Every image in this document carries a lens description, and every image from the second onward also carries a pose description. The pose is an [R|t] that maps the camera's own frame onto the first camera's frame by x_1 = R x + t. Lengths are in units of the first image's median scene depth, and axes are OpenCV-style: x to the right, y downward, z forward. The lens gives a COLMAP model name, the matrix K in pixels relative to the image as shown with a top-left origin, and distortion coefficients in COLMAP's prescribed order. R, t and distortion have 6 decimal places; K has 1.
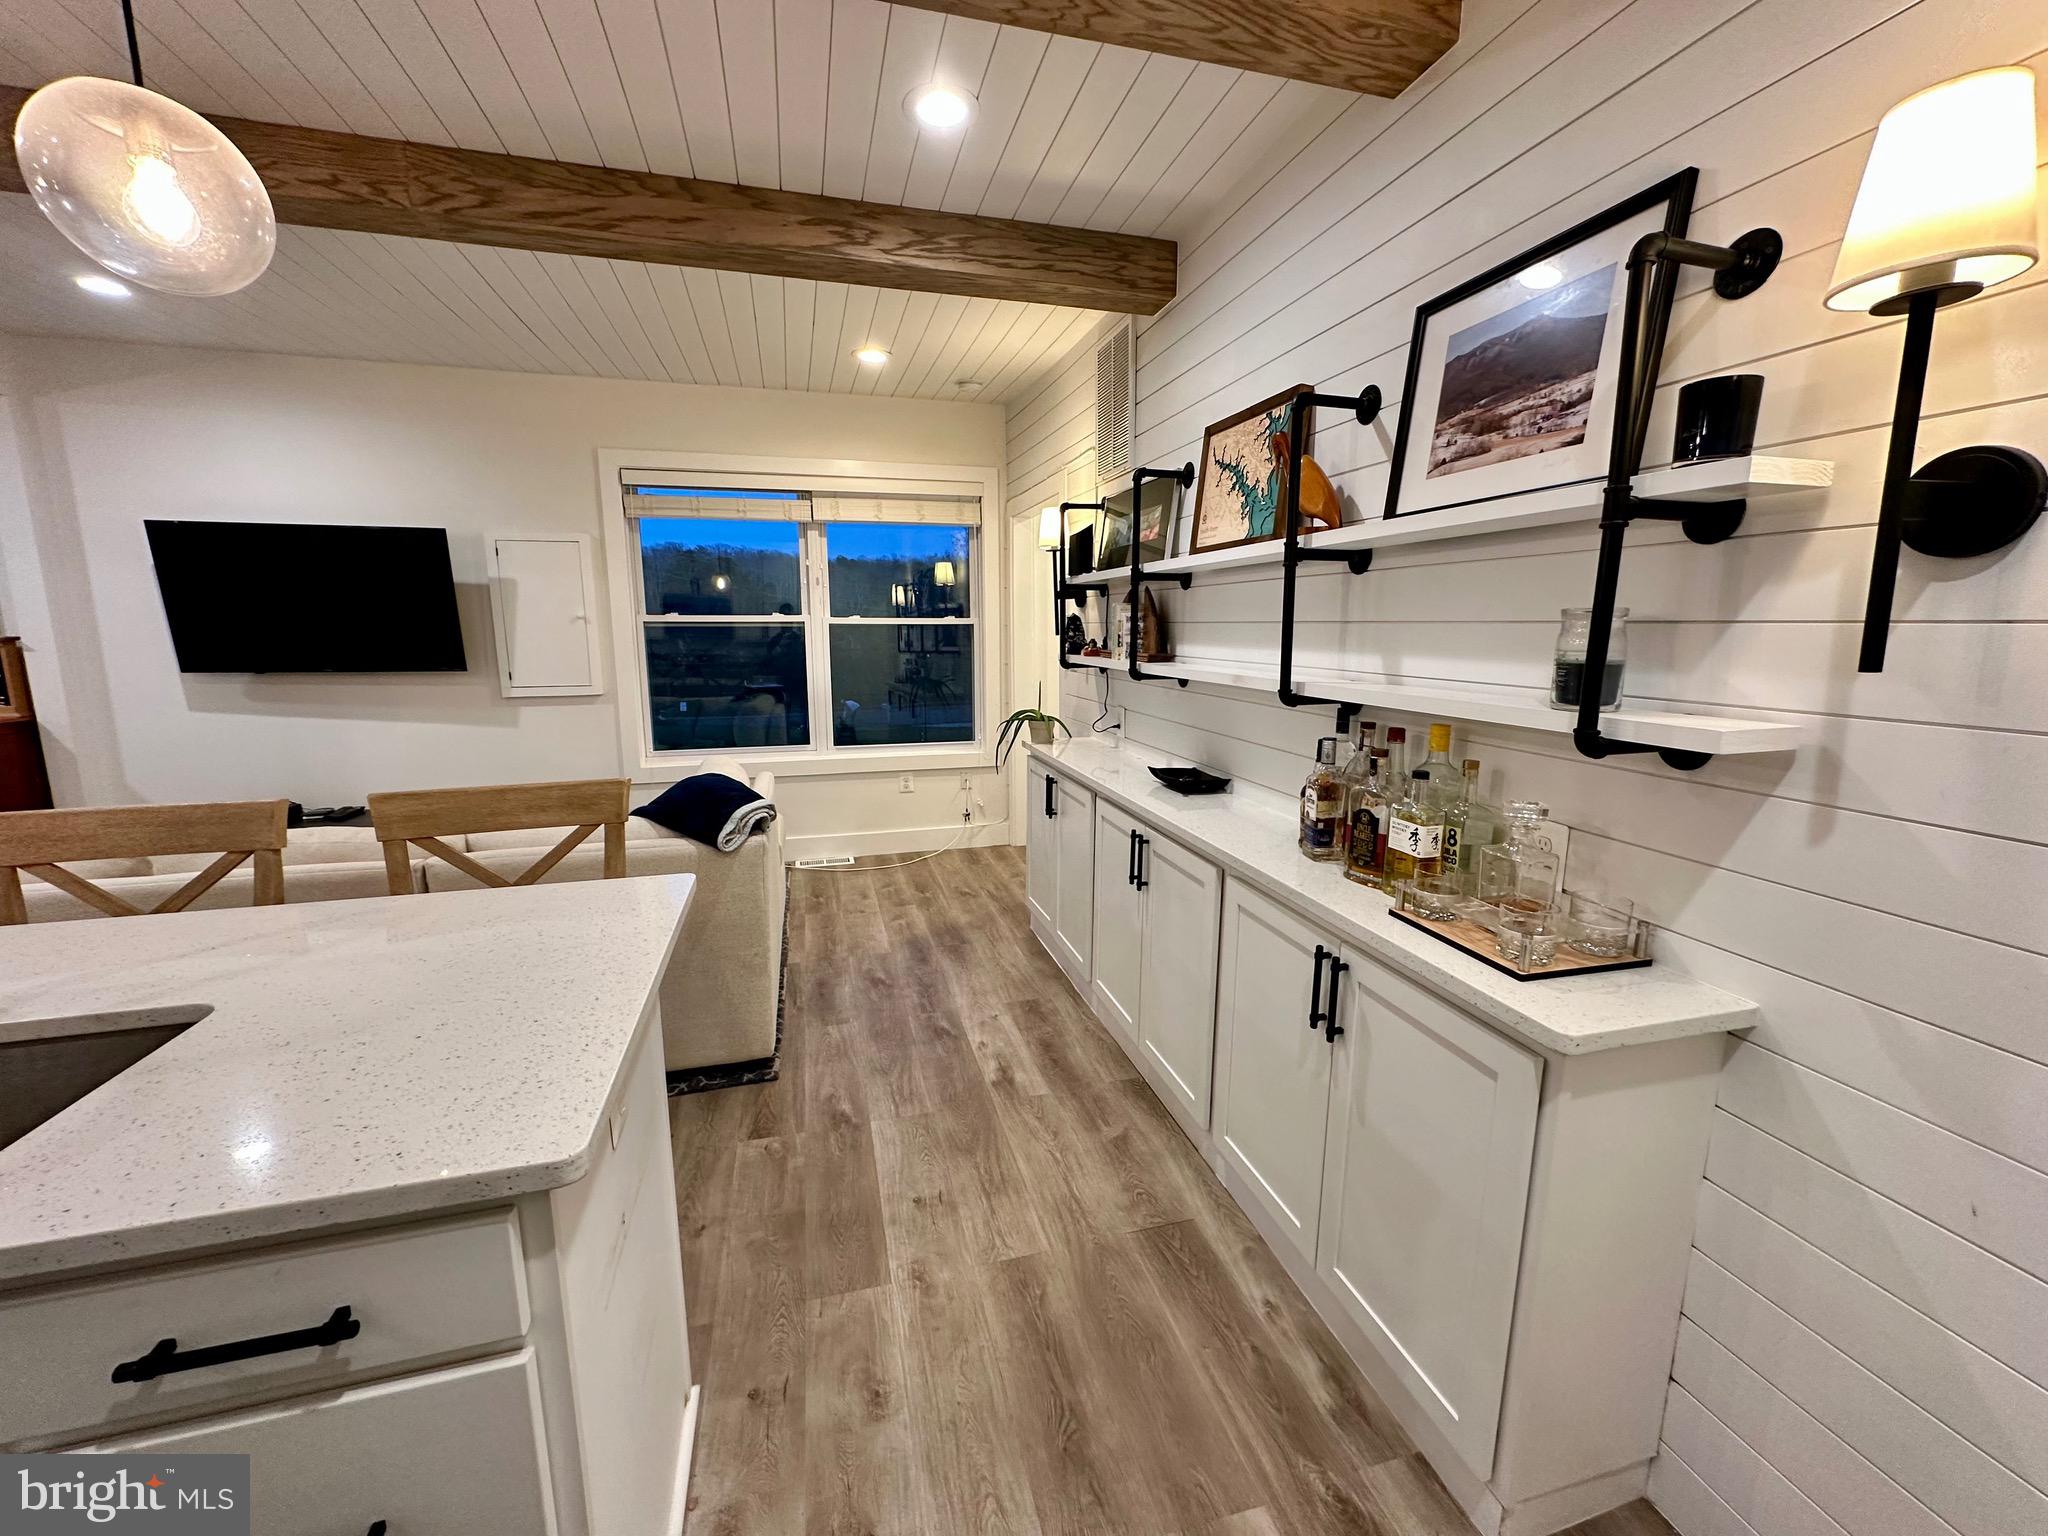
lens RADIAL K [[817.3, 0, 1024.8], [0, 817.3, 765.6], [0, 0, 1]] dist [-0.002340, 0.000517]
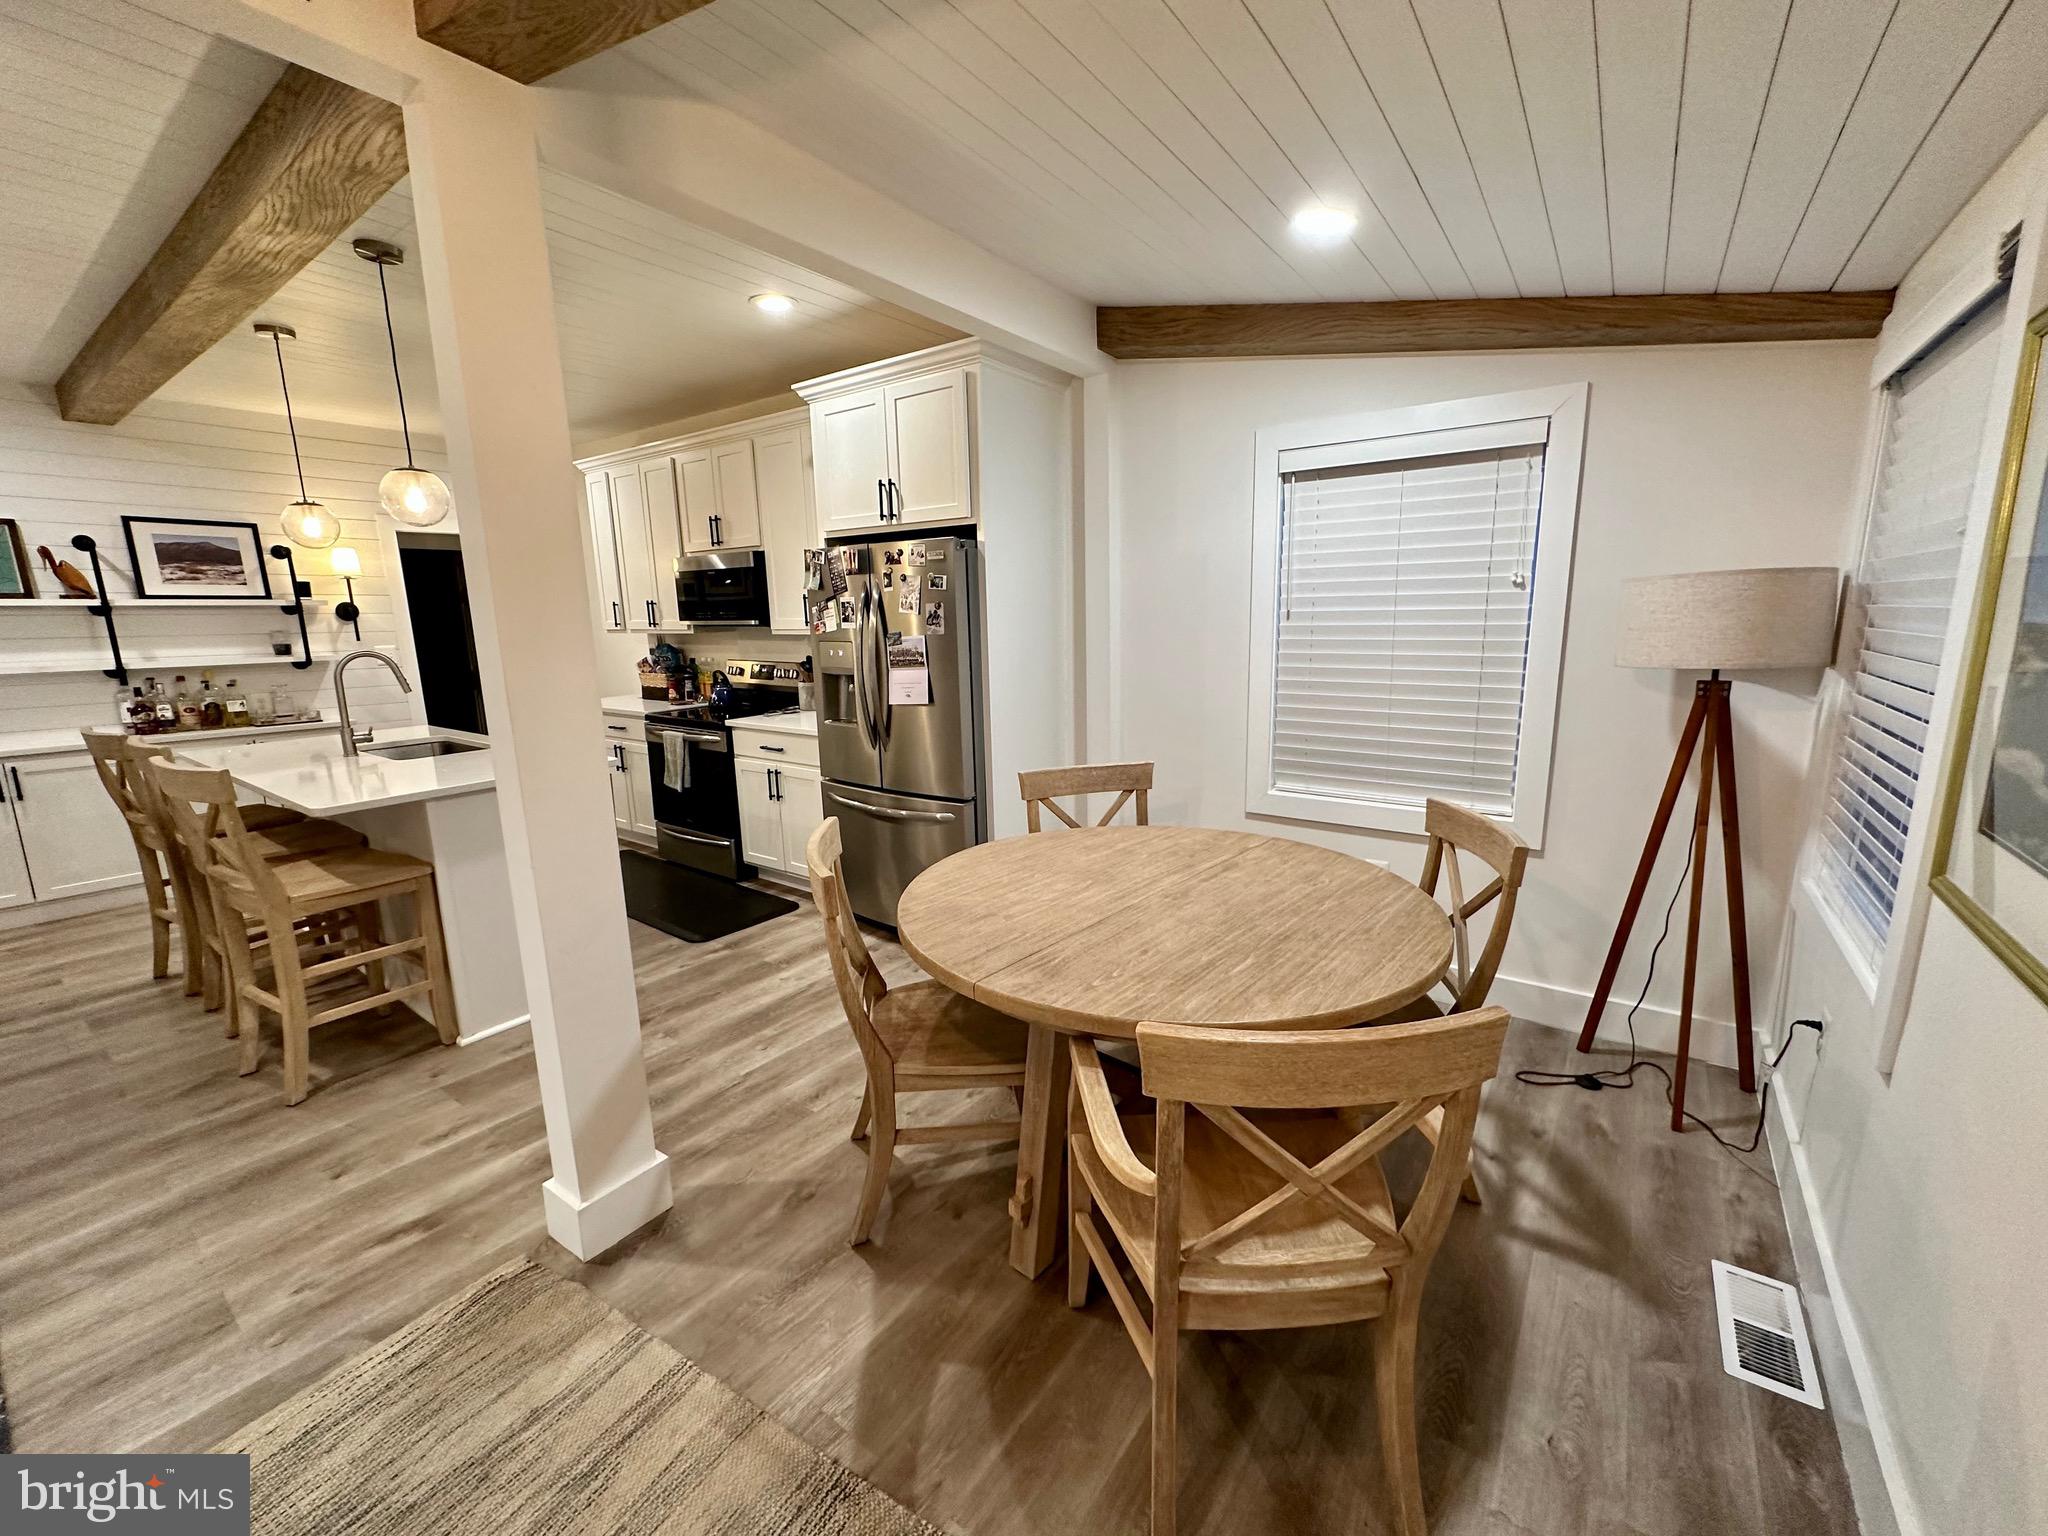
lens RADIAL K [[817.3, 0, 1024.8], [0, 817.3, 765.6], [0, 0, 1]] dist [-0.002340, 0.000517]
pose [[-0.623455, -0.130545, 0.770884, -2.443778], [0.150547, 0.947468, 0.282204, -0.076263], [-0.767229, 0.291996, -0.571050, 0.362966]]
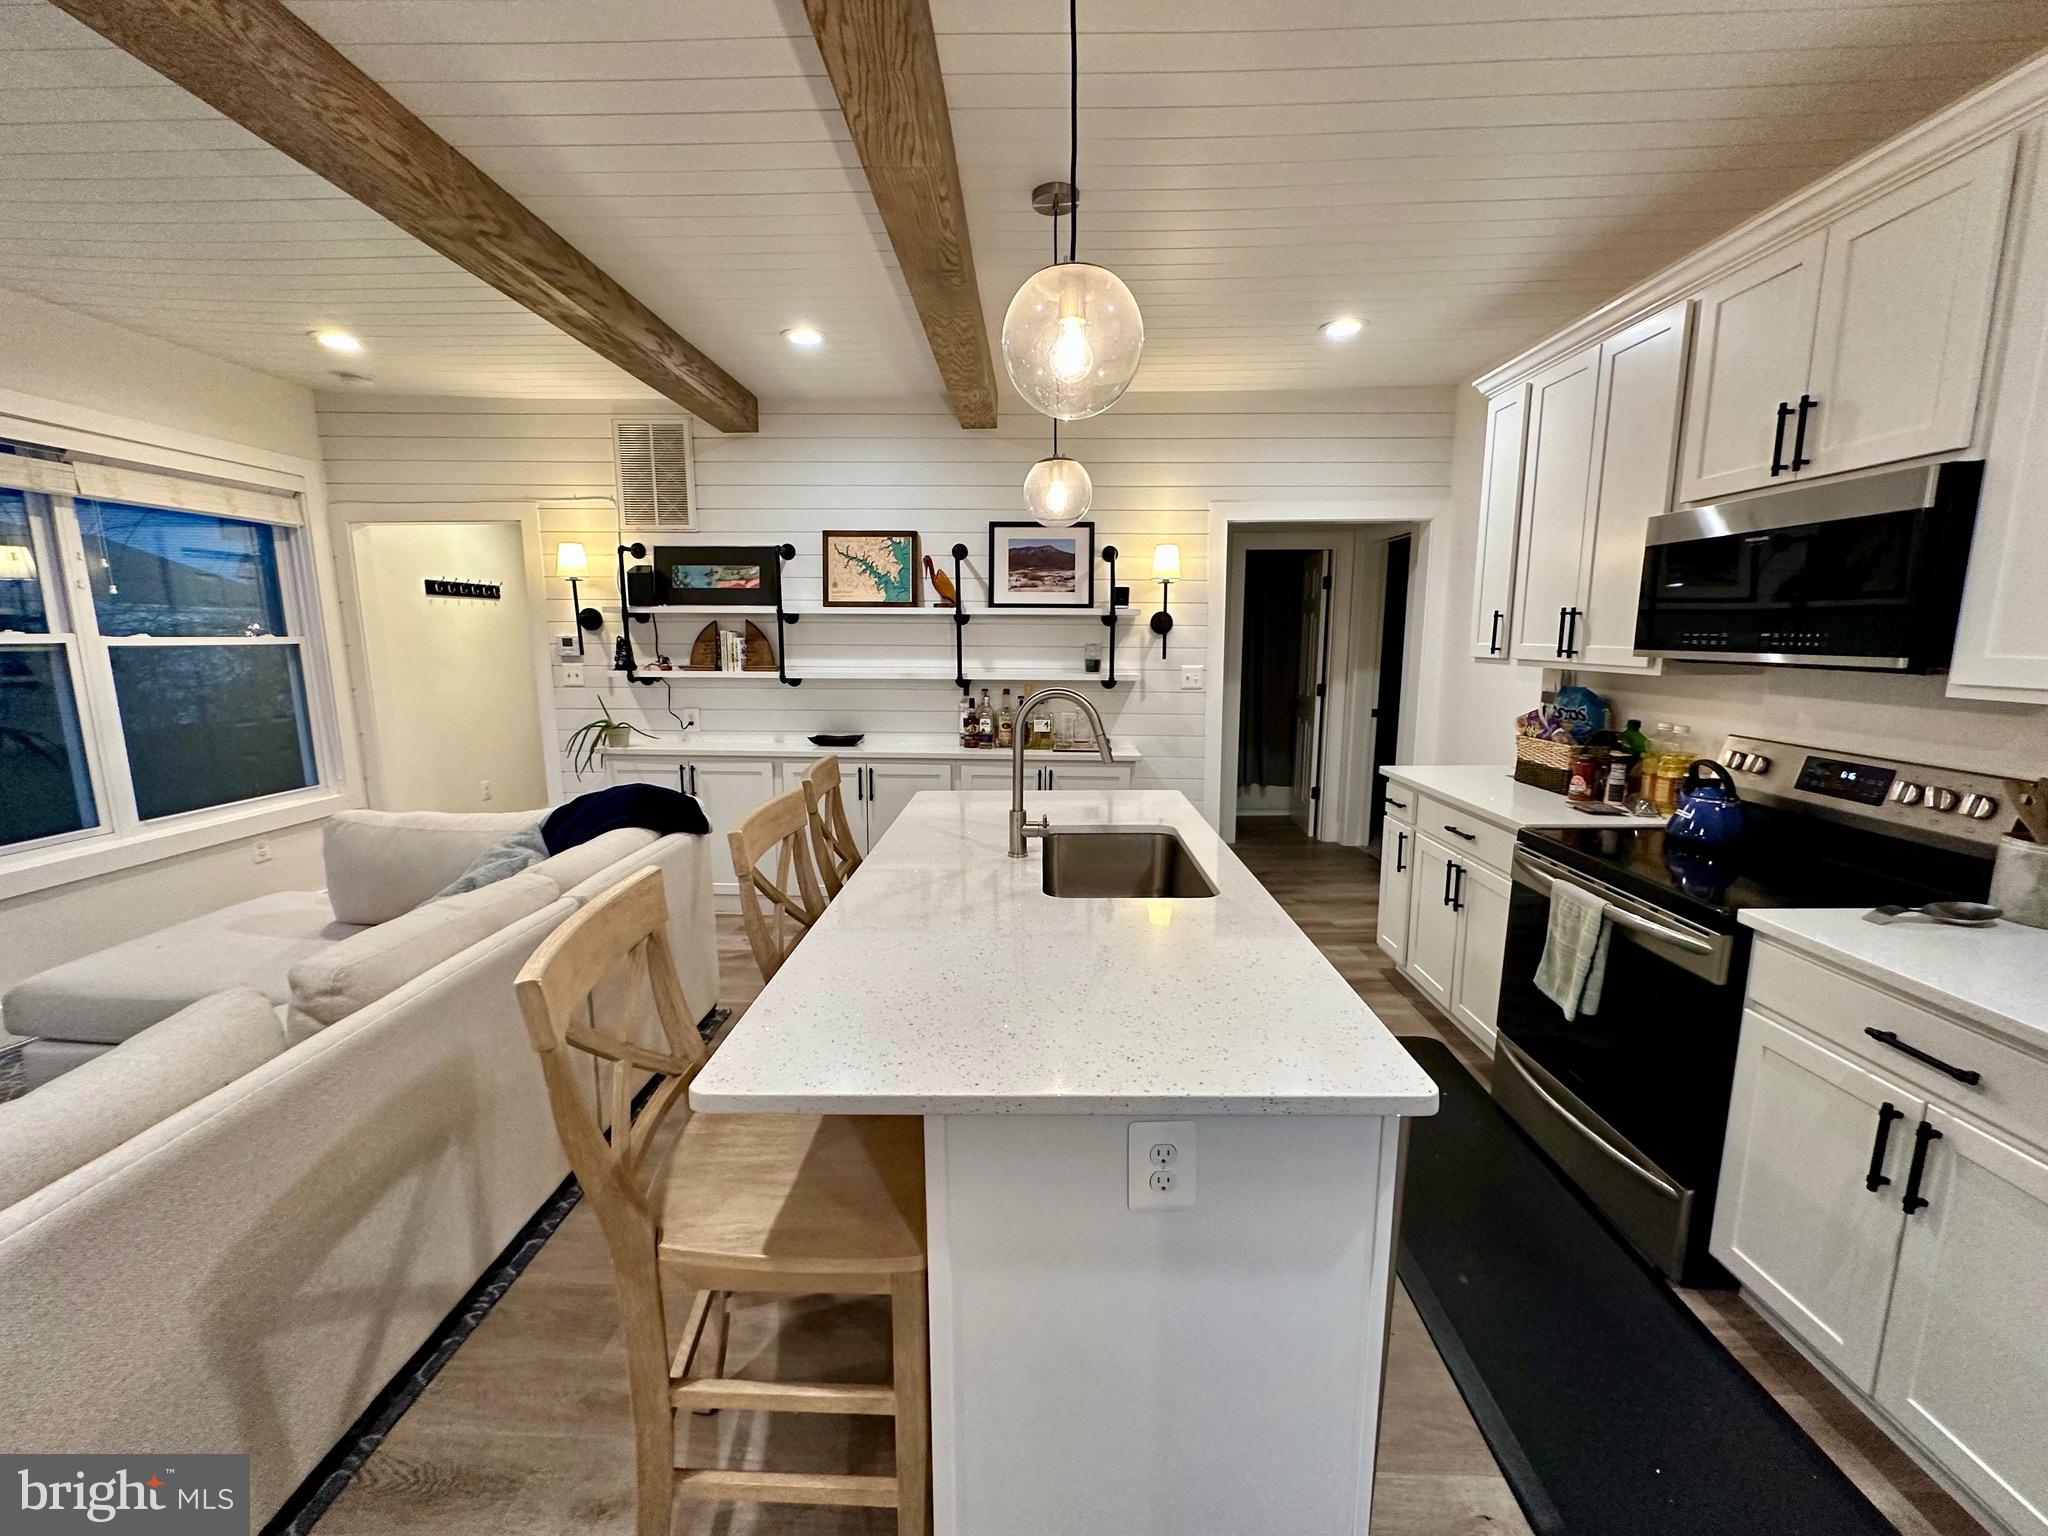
lens RADIAL K [[817.3, 0, 1024.8], [0, 817.3, 765.6], [0, 0, 1]] dist [-0.002340, 0.000517]
pose [[0.285952, -0.150218, 0.946396, -1.416904], [0.158306, 0.981471, 0.107953, -0.055857], [-0.945077, 0.118951, 0.304434, 0.157442]]
